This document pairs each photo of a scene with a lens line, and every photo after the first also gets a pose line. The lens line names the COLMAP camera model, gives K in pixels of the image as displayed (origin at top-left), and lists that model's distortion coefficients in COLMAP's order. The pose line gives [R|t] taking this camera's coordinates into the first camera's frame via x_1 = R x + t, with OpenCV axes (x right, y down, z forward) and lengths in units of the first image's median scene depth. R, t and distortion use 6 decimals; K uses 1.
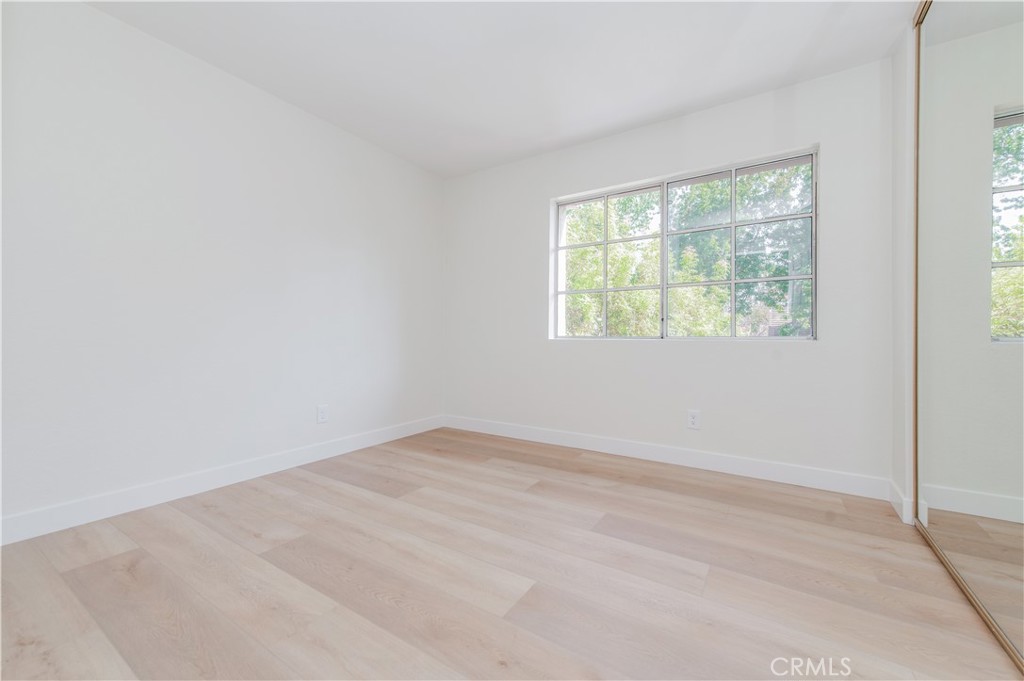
lens RADIAL K [[405.0, 0, 510.3], [0, 405.0, 342.1], [0, 0, 1]] dist [0.002080, -0.000336]
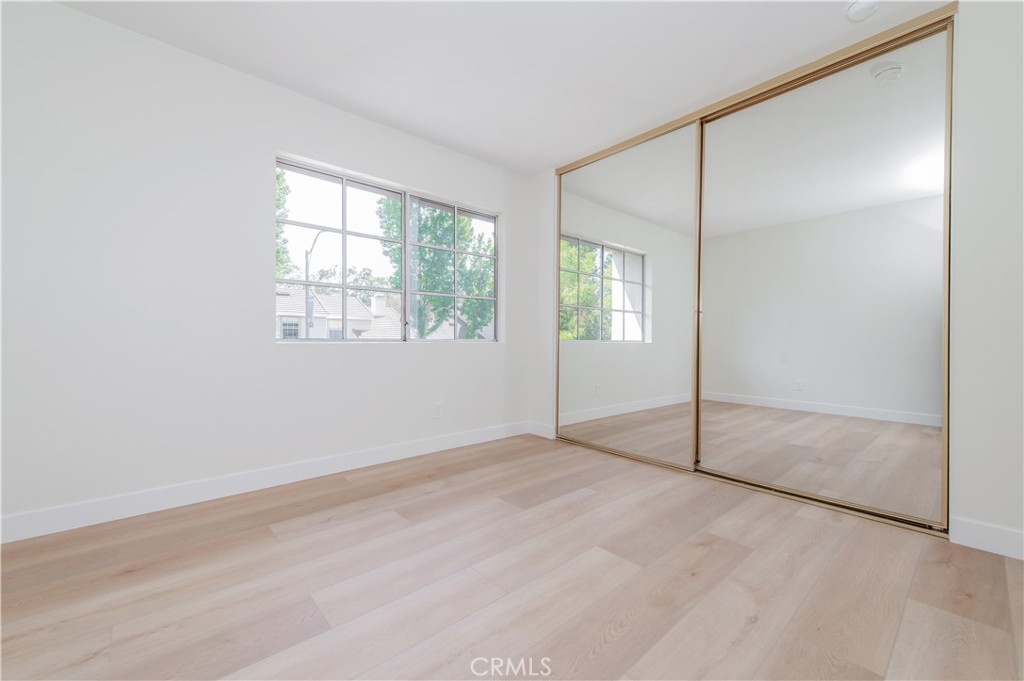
lens RADIAL K [[405.0, 0, 510.3], [0, 405.0, 342.1], [0, 0, 1]] dist [0.002080, -0.000336]
pose [[0.278215, -0.014642, 0.960407, -0.681892], [0.015138, 0.999826, 0.010857, -0.015695], [-0.960400, 0.011518, 0.278388, 0.538722]]
